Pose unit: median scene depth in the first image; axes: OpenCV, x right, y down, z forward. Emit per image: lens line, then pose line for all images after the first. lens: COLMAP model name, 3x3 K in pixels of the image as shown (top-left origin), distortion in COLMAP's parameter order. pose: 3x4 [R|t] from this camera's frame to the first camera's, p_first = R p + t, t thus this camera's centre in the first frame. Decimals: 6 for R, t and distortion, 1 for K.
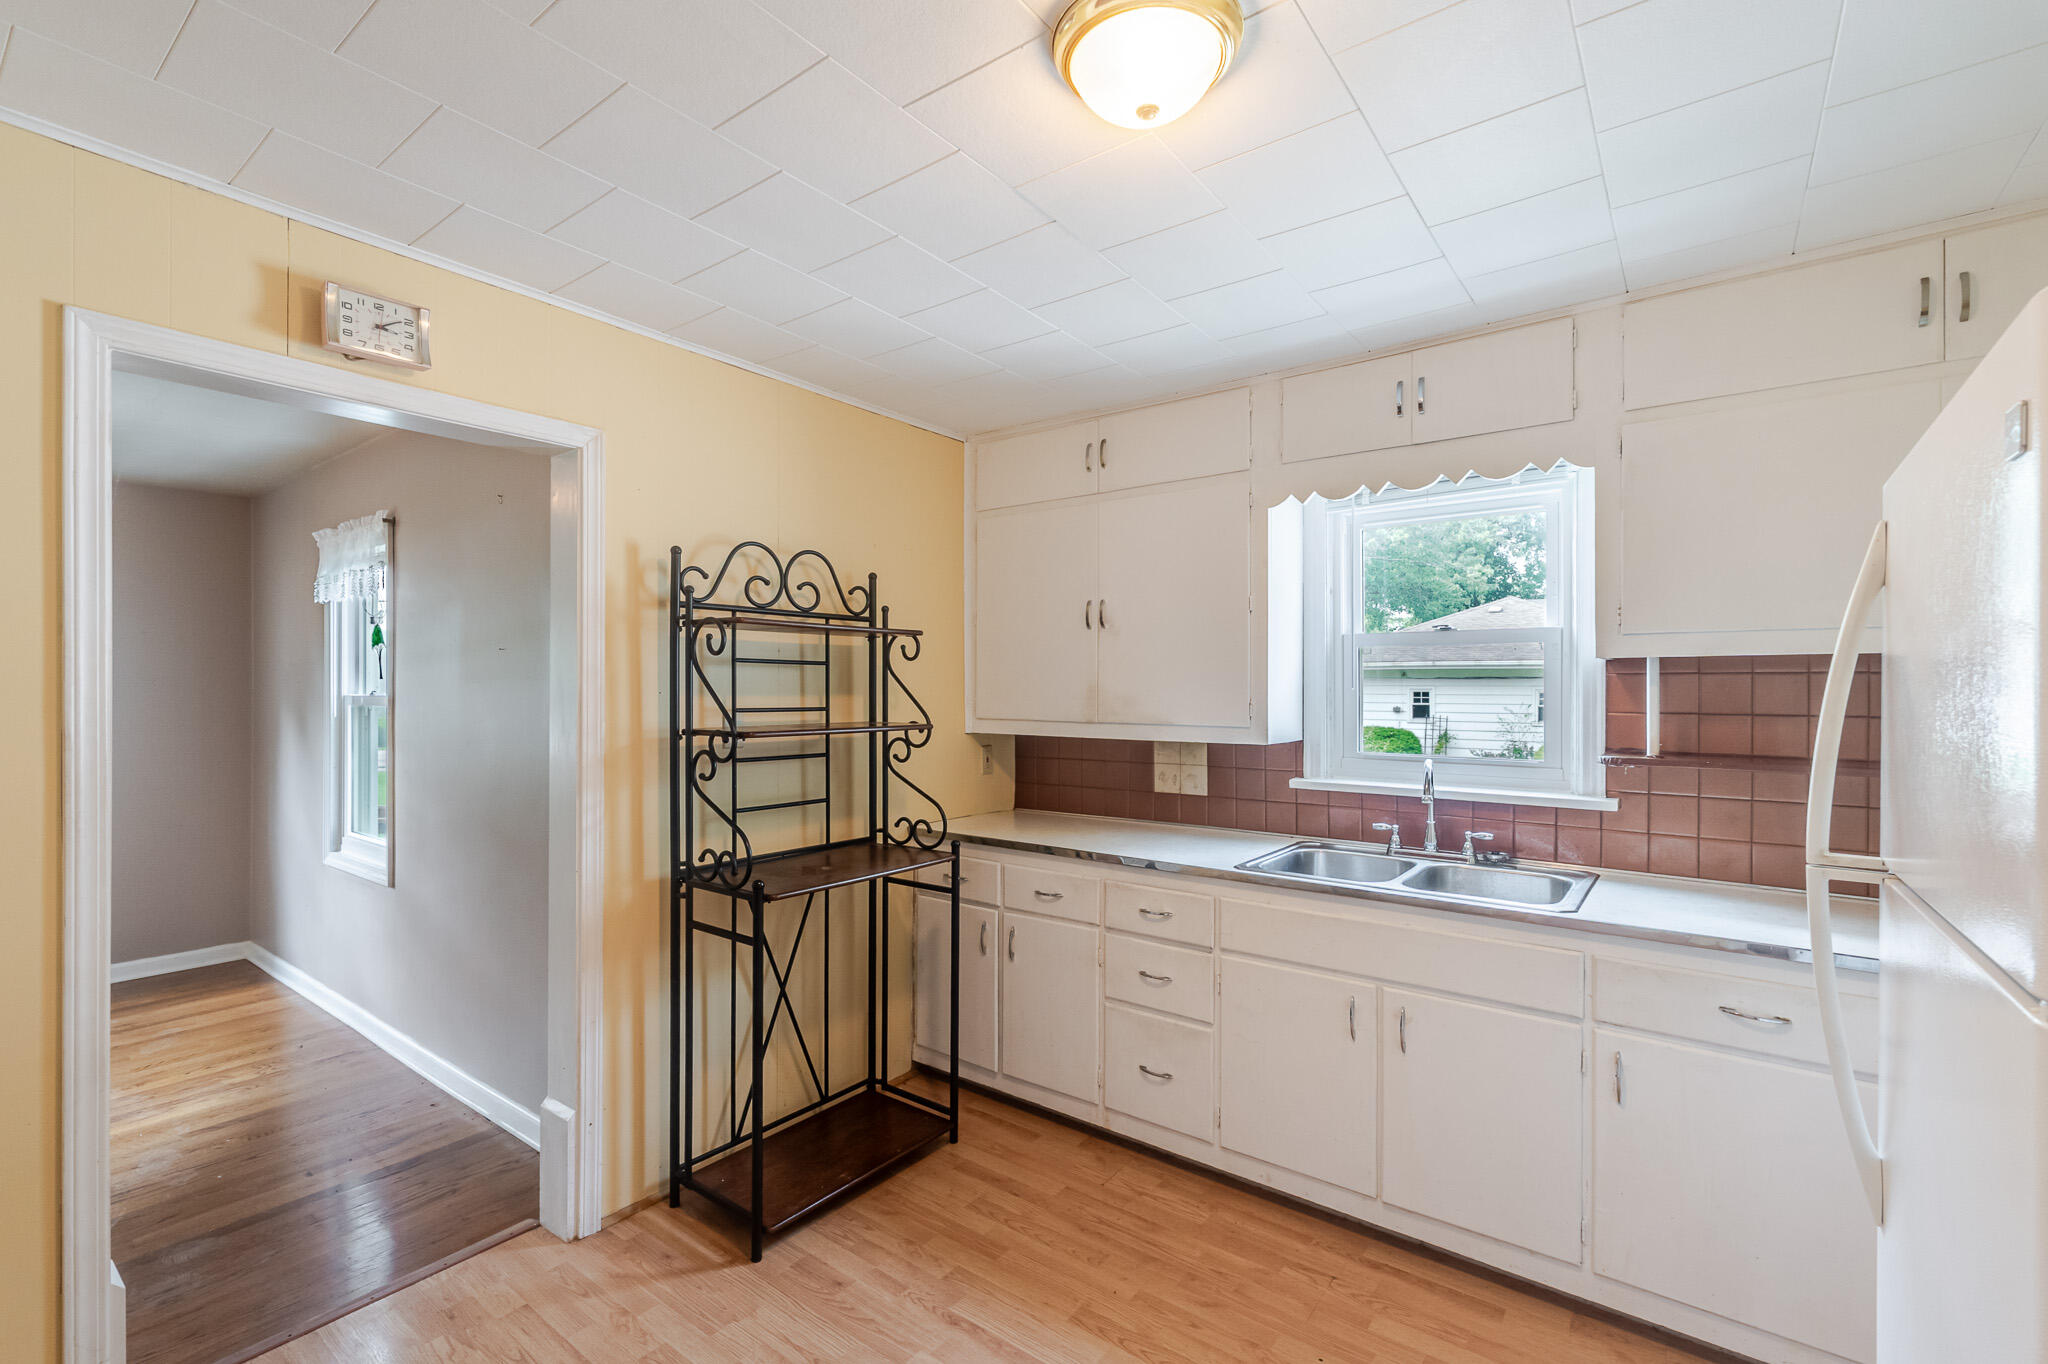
lens RADIAL K [[906.2, 0, 1022.6], [0, 906.2, 686.3], [0, 0, 1]] dist [0.001284, 0.000053]
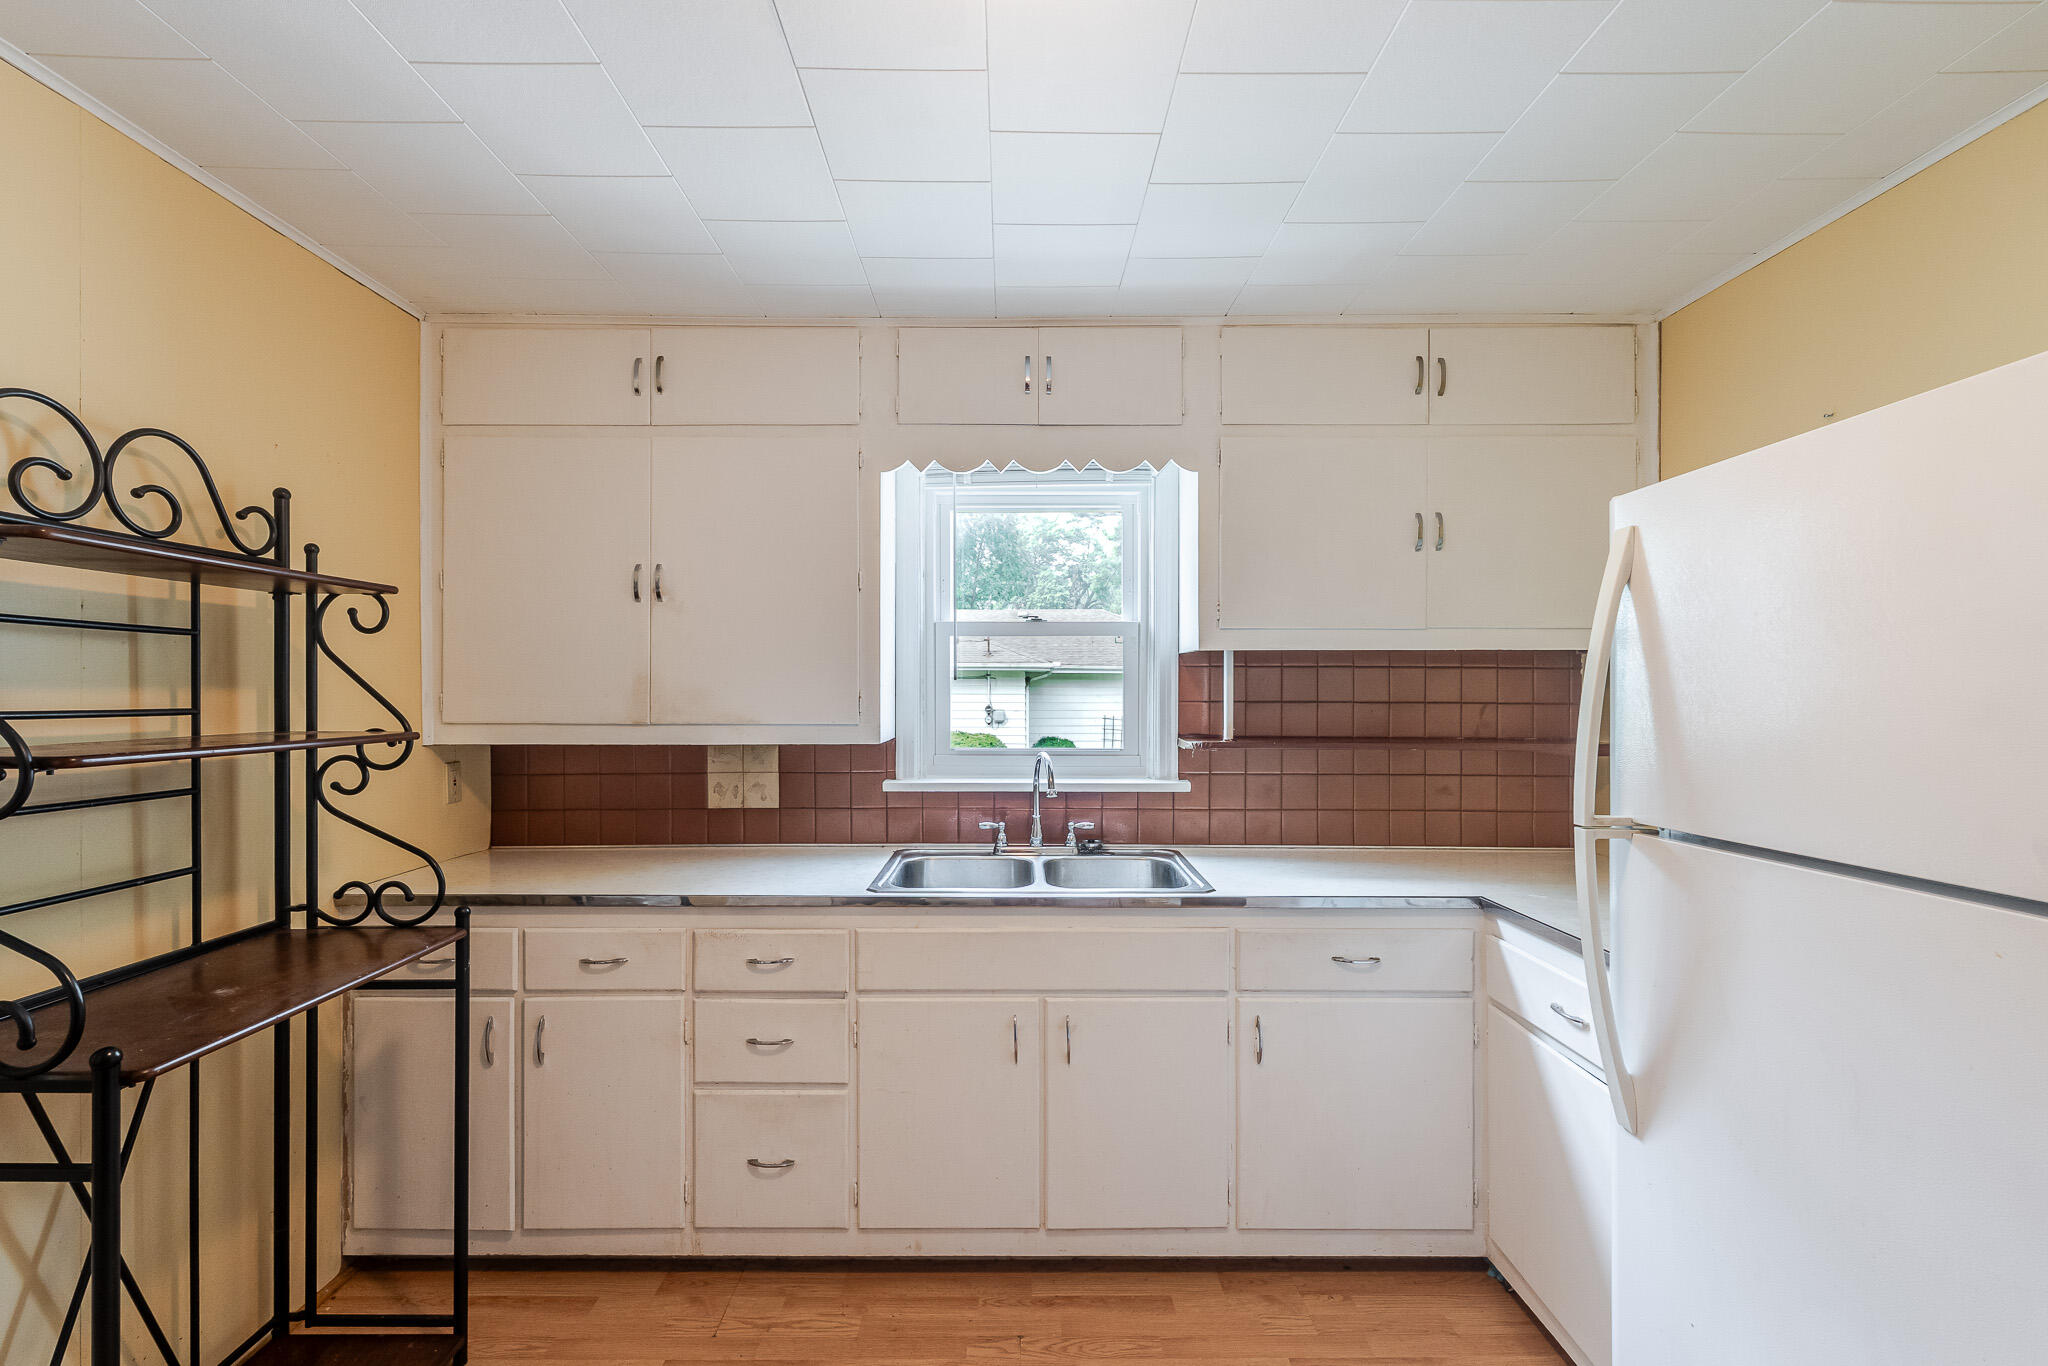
lens RADIAL K [[908.6, 0, 1019.6], [0, 908.6, 687.0], [0, 0, 1]] dist [0.000451, 0.000437]
pose [[0.791528, -0.000604, 0.611133, -0.158115], [0.000486, 1.000000, 0.000358, 0.009590], [-0.611133, 0.000014, 0.791528, 0.226914]]
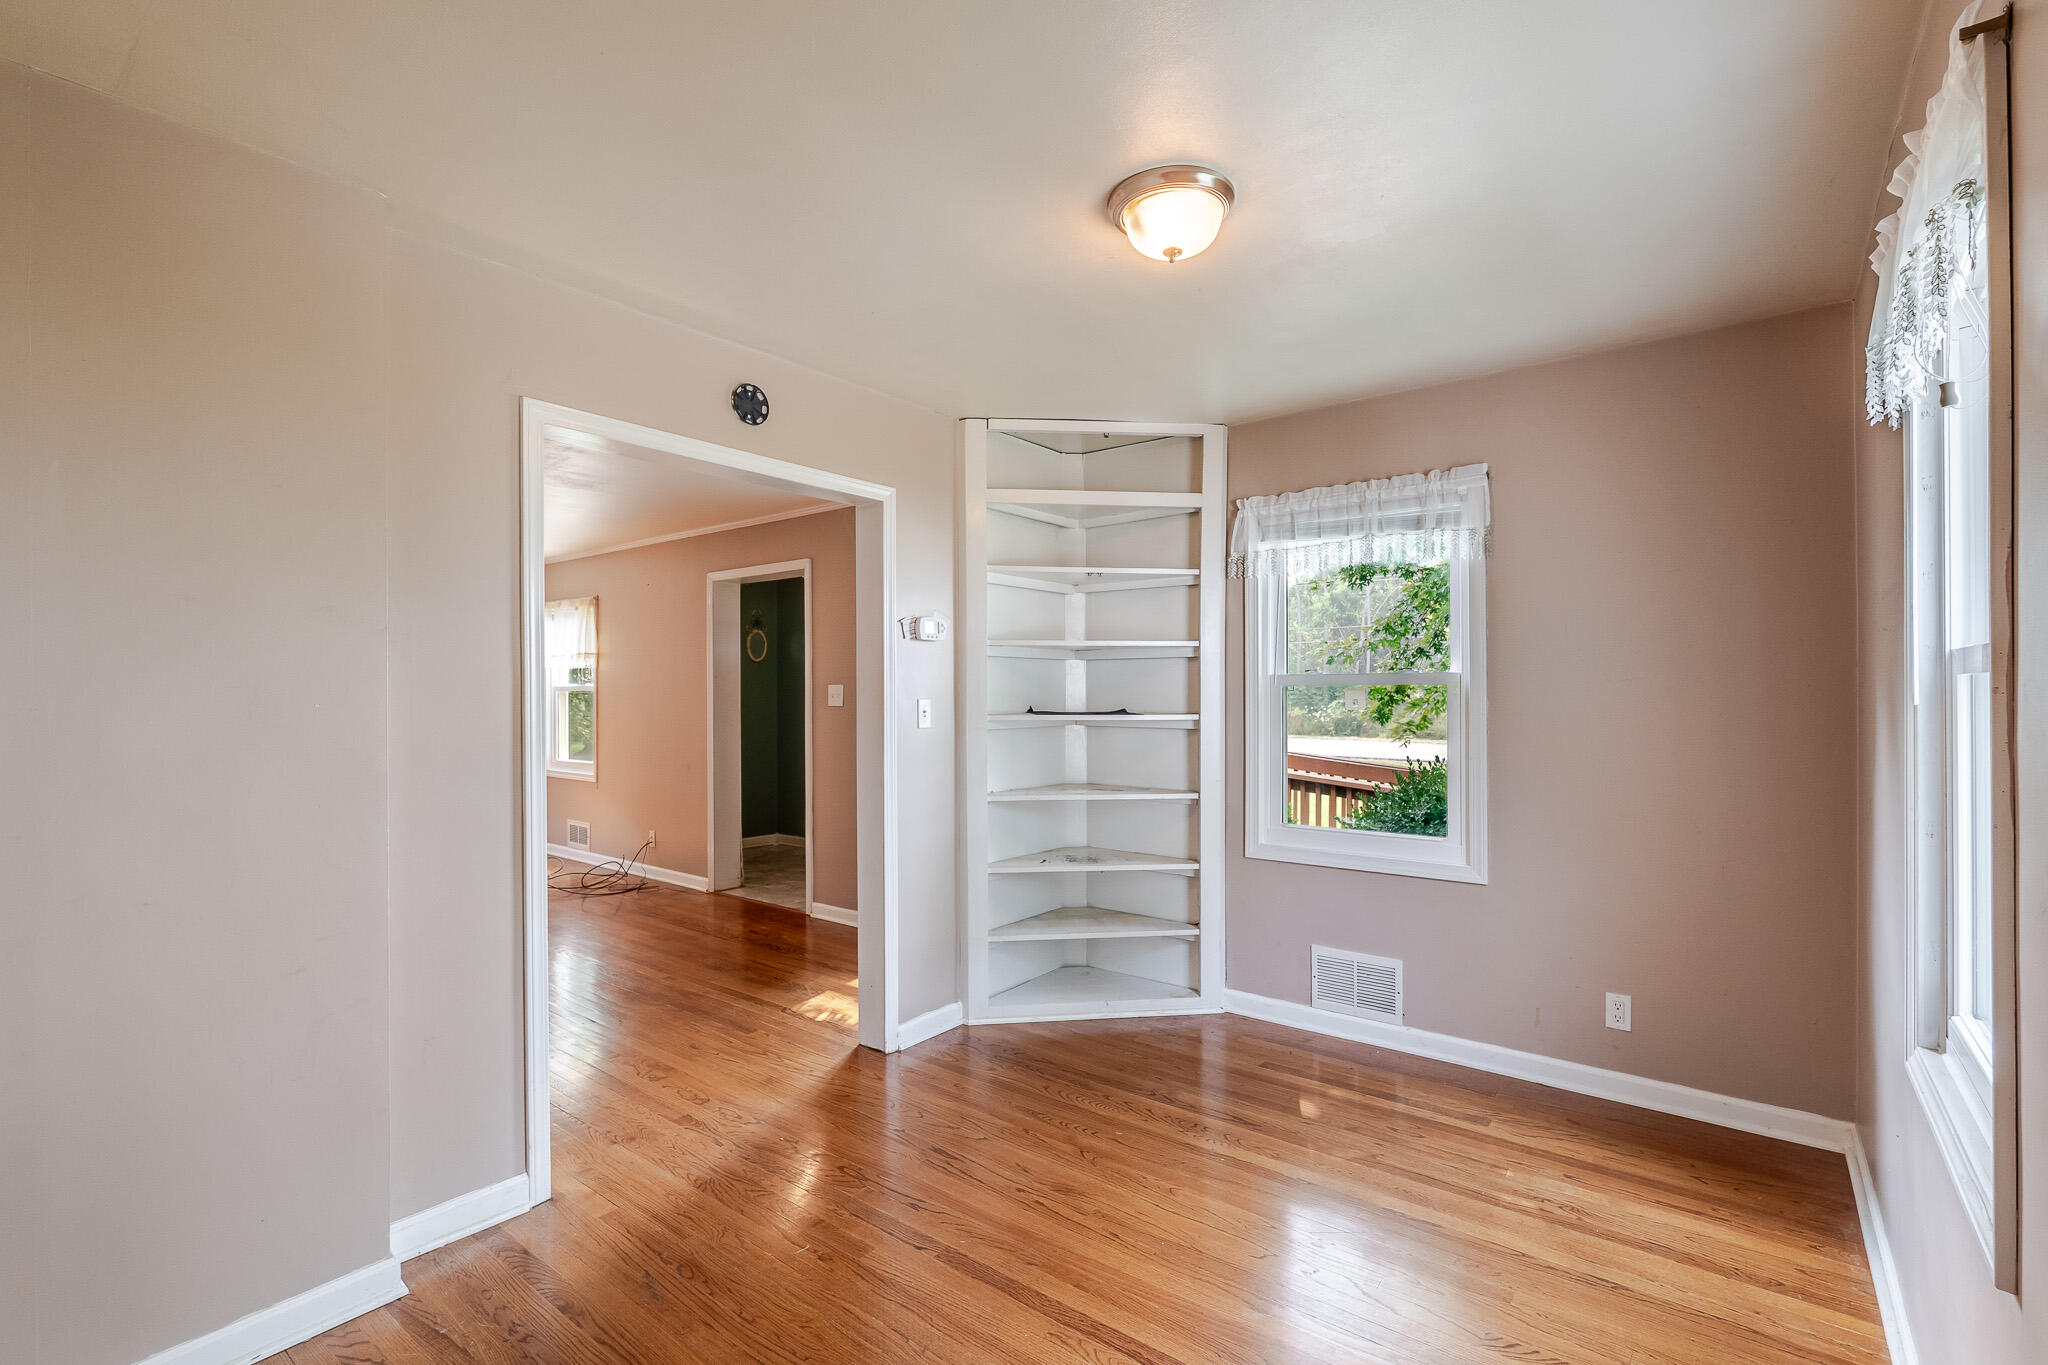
lens RADIAL K [[920.7, 0, 1020.5], [0, 920.7, 686.9], [0, 0, 1]] dist [0.003199, 0.000152]
pose [[-0.019594, -0.003550, -0.999802, -0.500551], [0.011116, 0.999931, -0.003768, 0.033563], [0.999746, -0.011188, -0.019554, 0.880951]]
